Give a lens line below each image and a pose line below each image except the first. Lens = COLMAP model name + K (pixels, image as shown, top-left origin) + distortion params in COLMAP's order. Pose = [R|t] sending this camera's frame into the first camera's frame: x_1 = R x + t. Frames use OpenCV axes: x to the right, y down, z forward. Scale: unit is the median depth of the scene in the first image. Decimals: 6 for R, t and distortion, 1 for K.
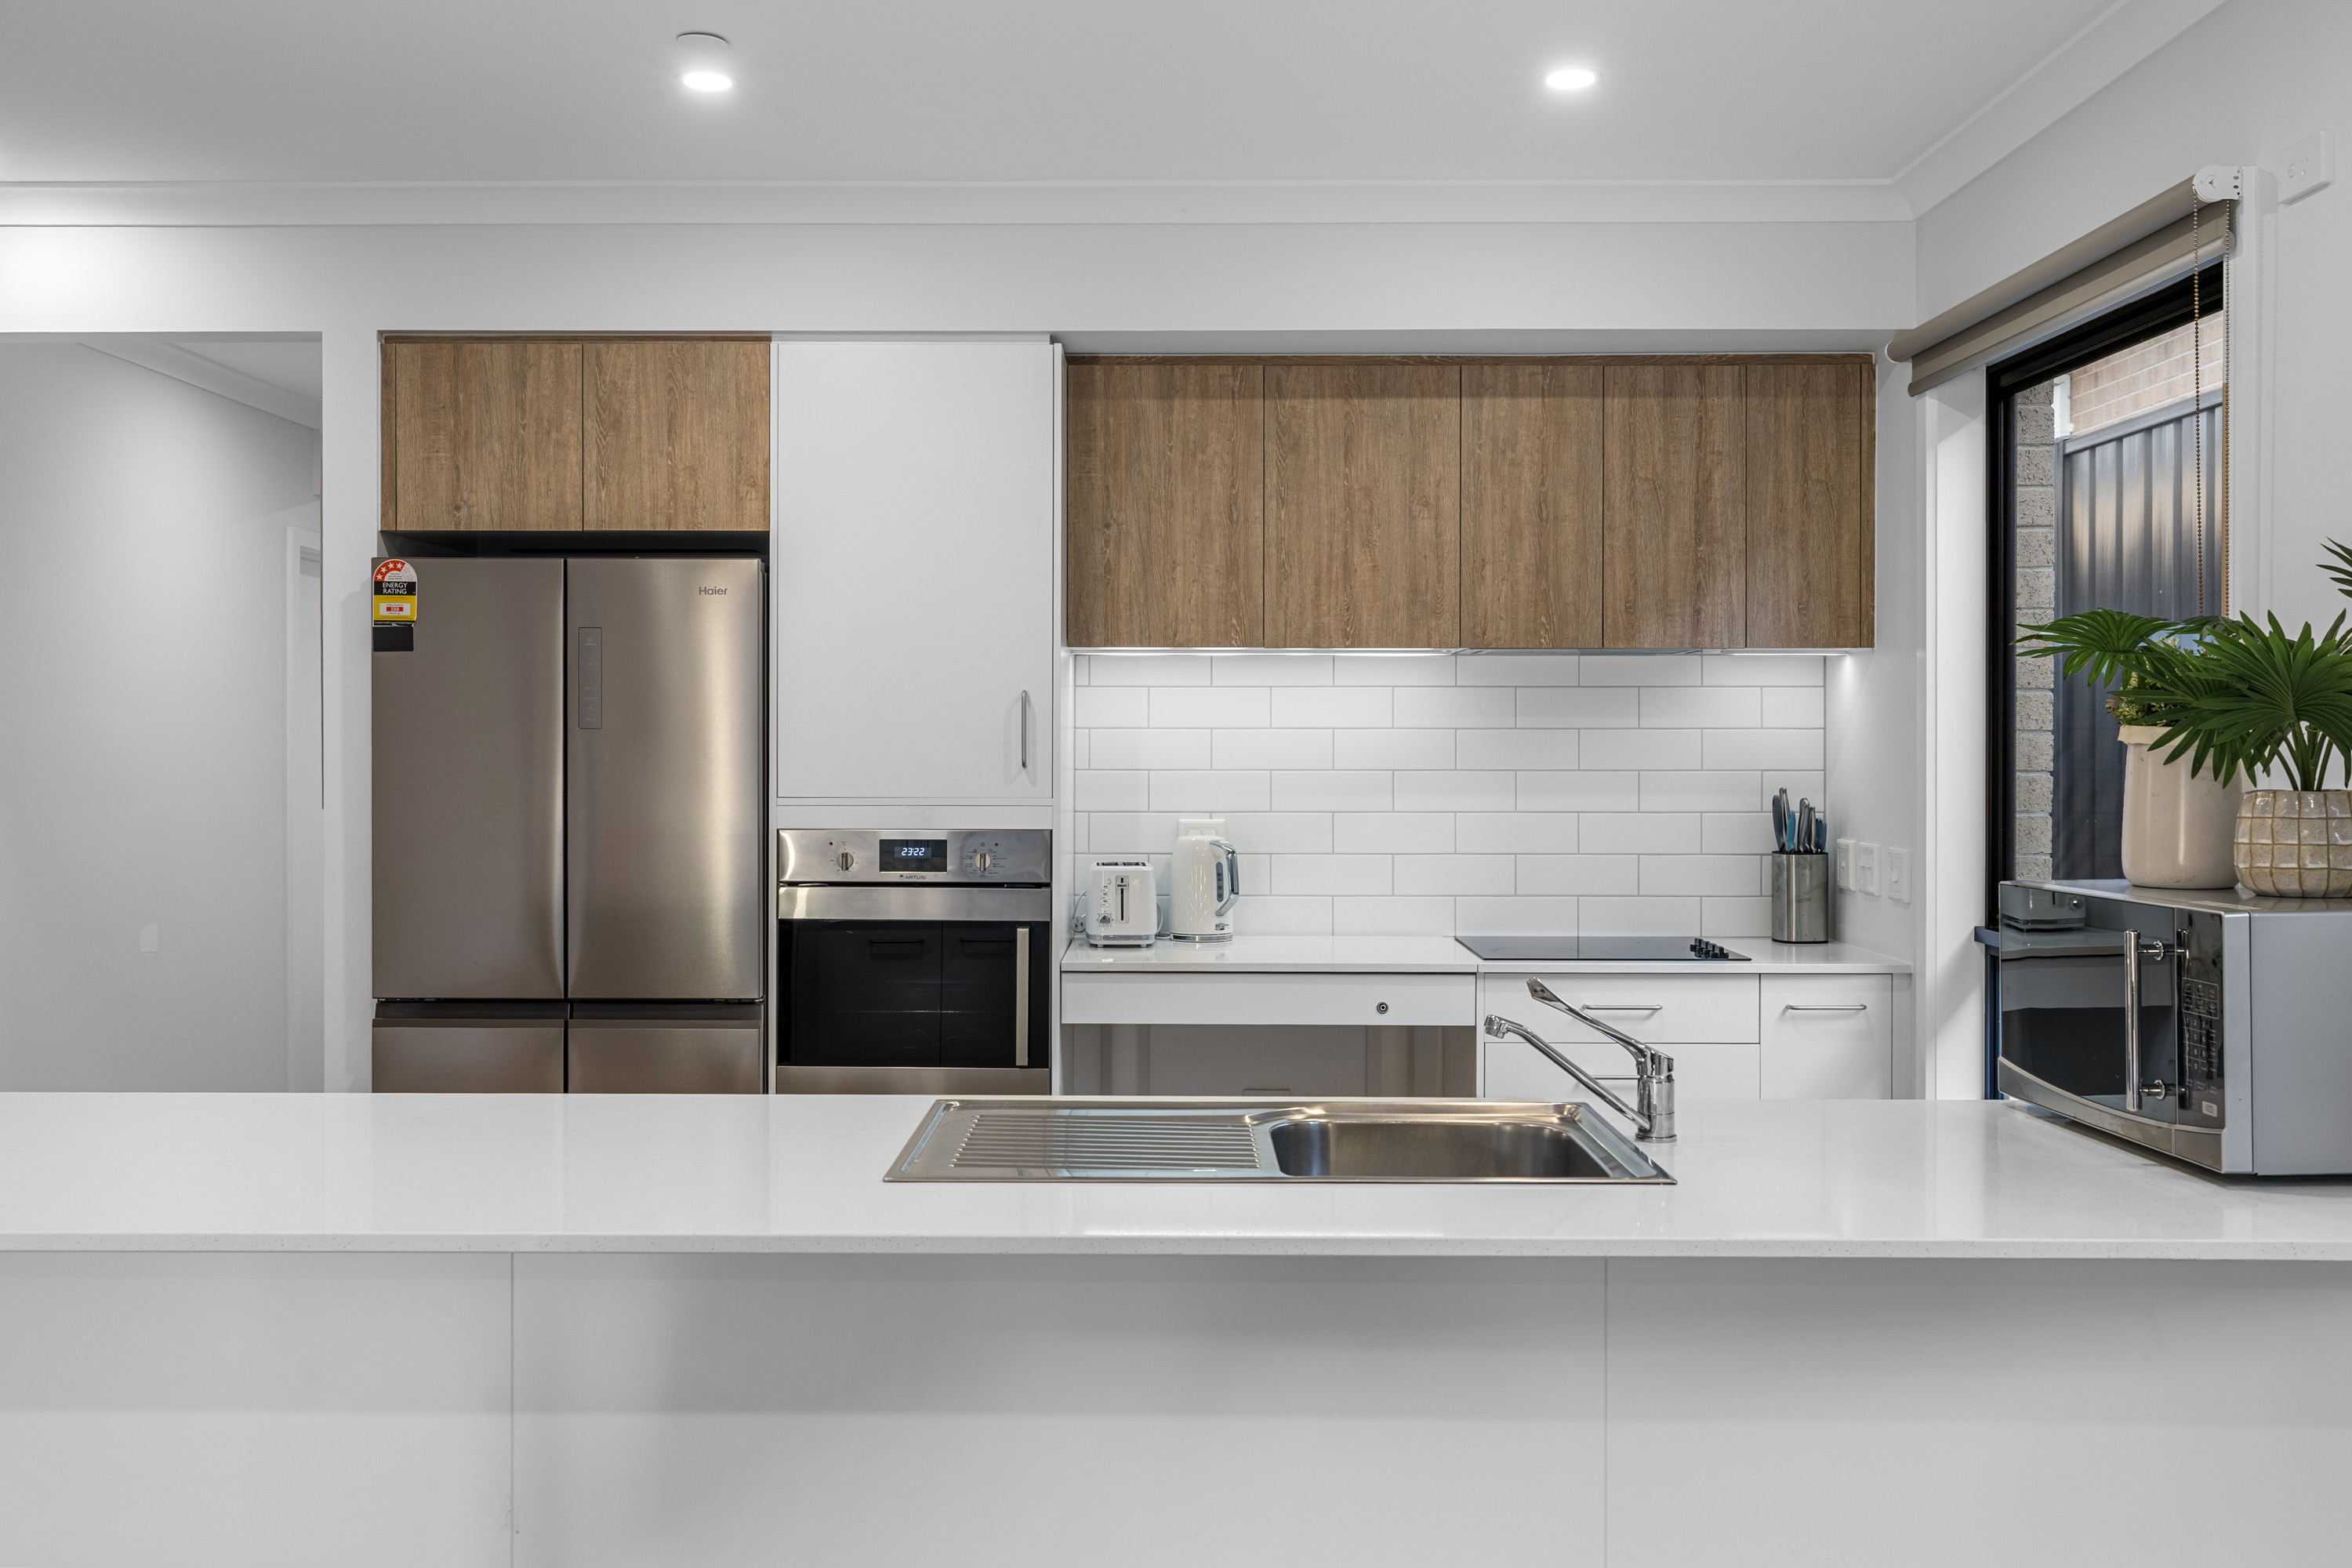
lens RADIAL K [[2060.5, 0, 1176.0], [0, 2060.5, 784.0], [0, 0, 1]] dist [0.001418, 0.017240]
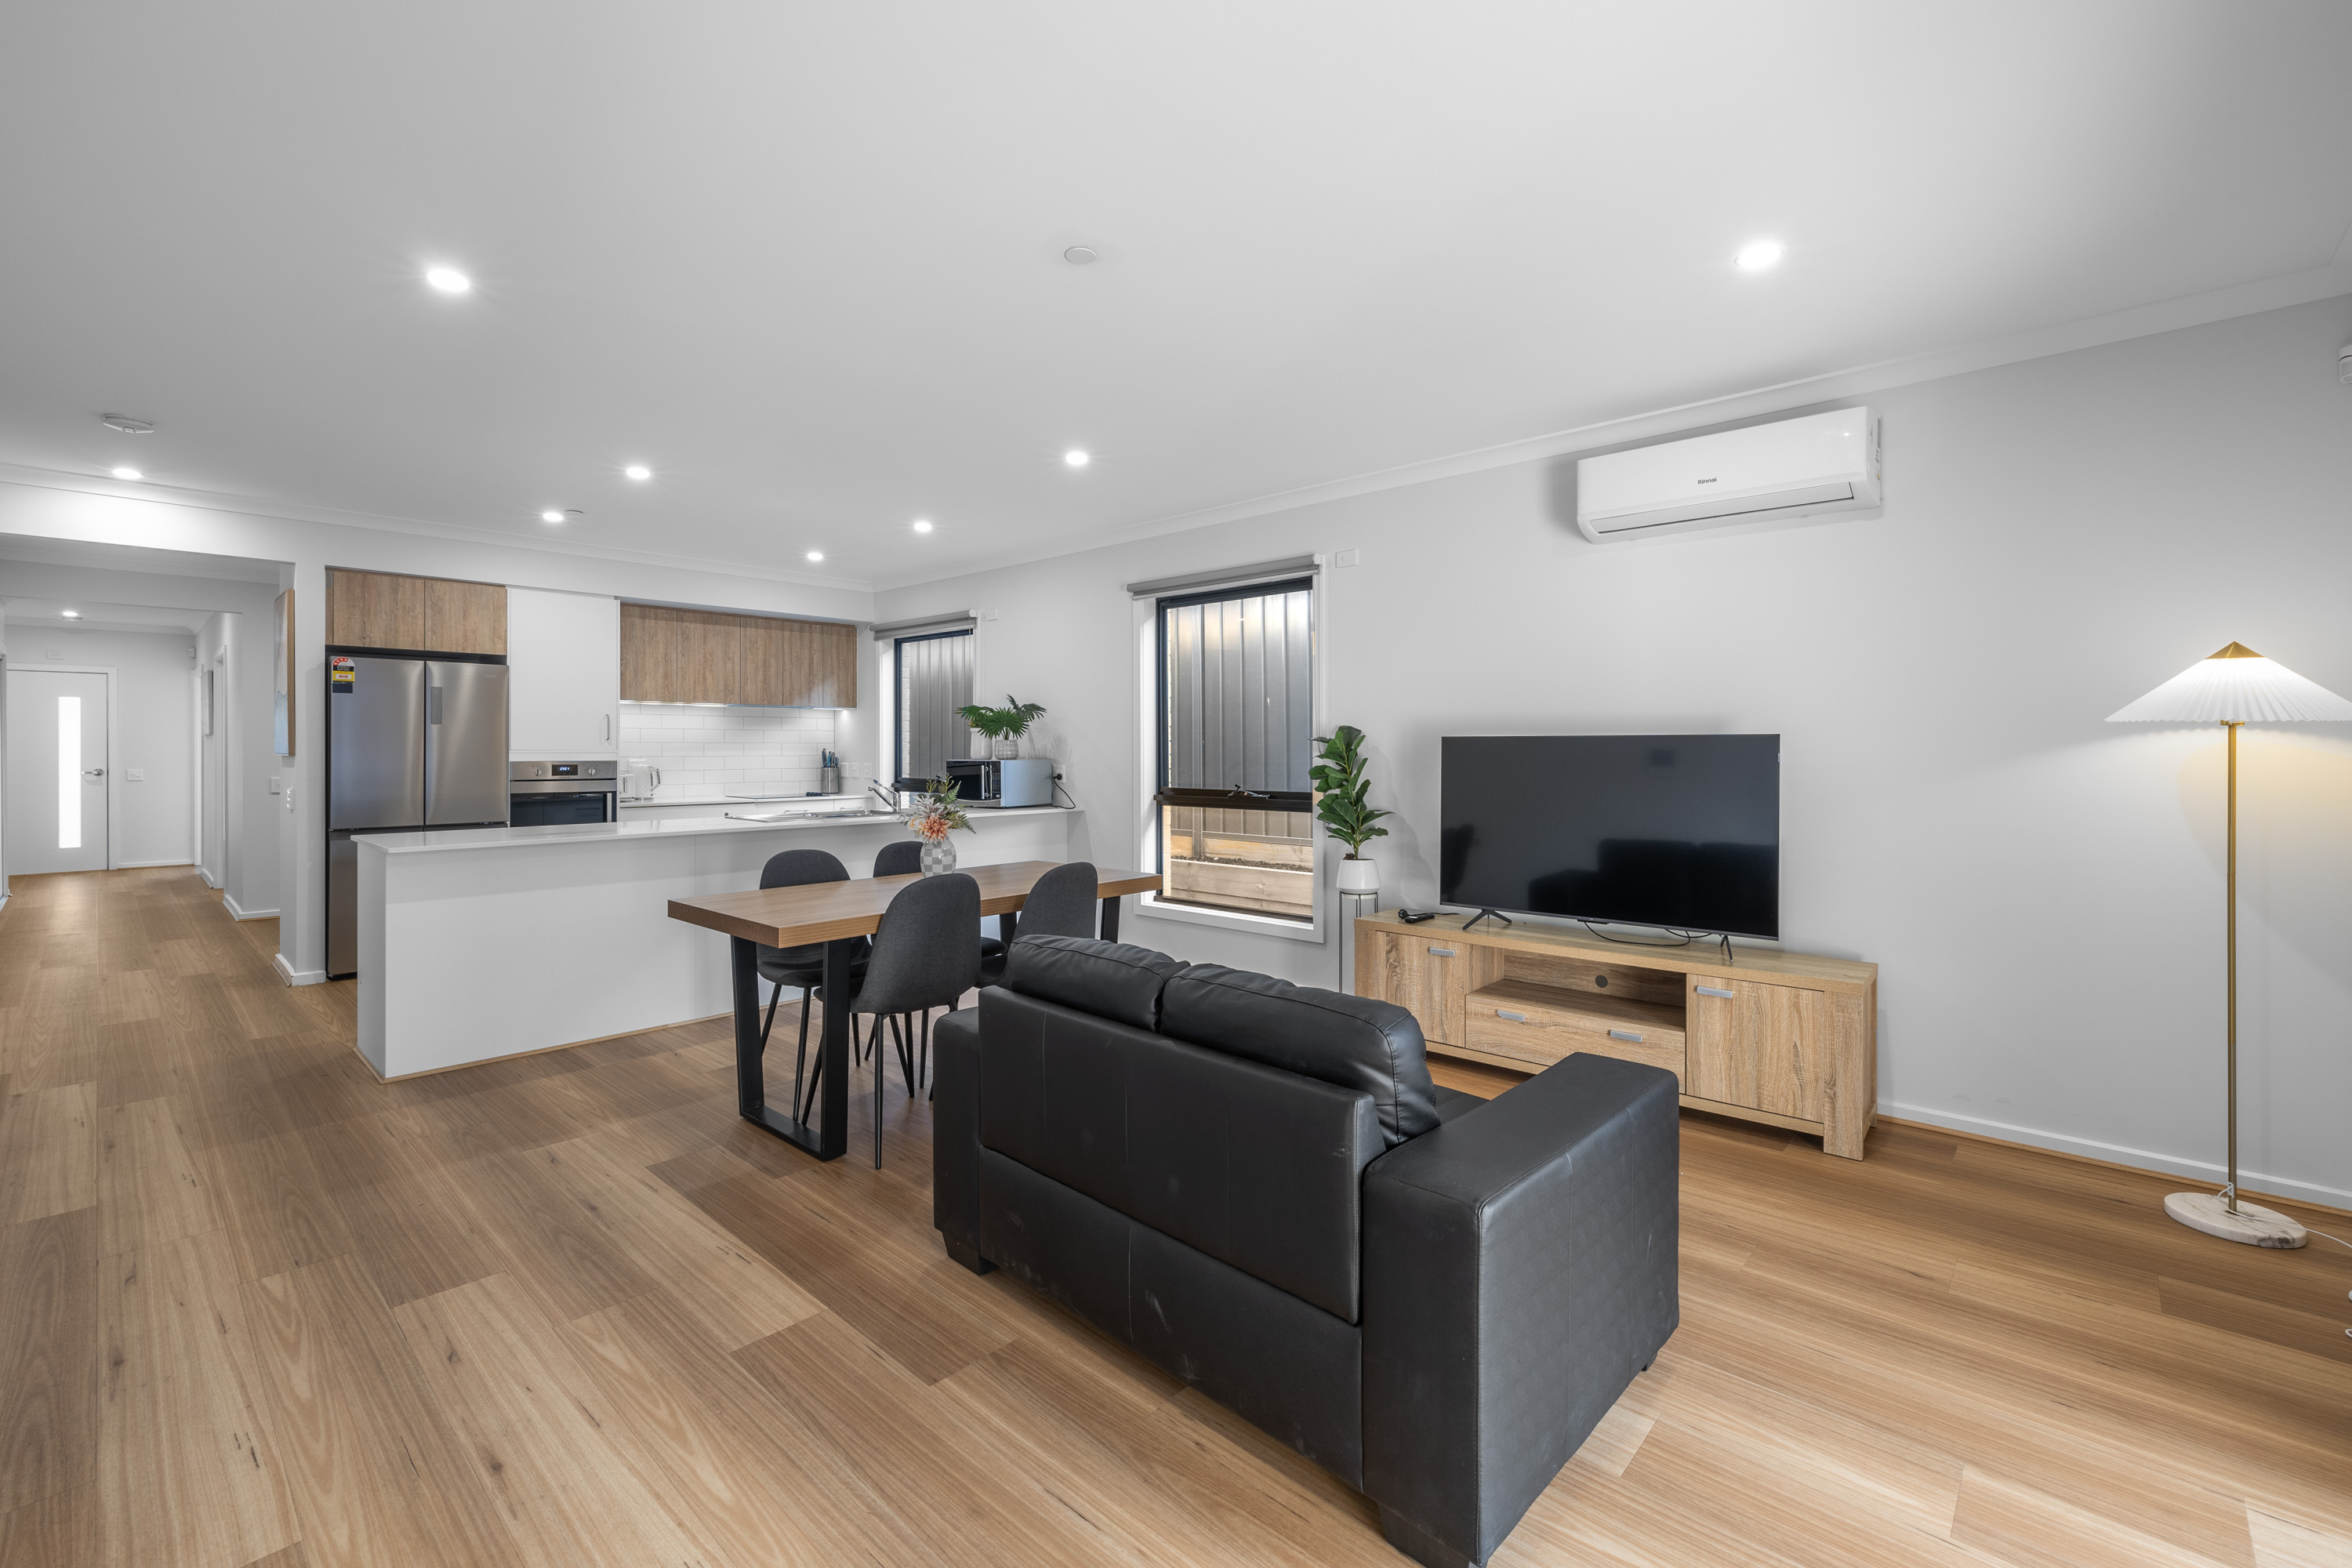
lens RADIAL K [[1015.4, 0, 1168.2], [0, 1015.4, 753.9], [0, 0, 1]] dist [0.037824, -0.000028]
pose [[0.673932, -0.006080, 0.738768, -0.626281], [0.016114, 0.999849, -0.006472, 0.035245], [-0.738618, 0.016266, 0.673928, -0.608328]]
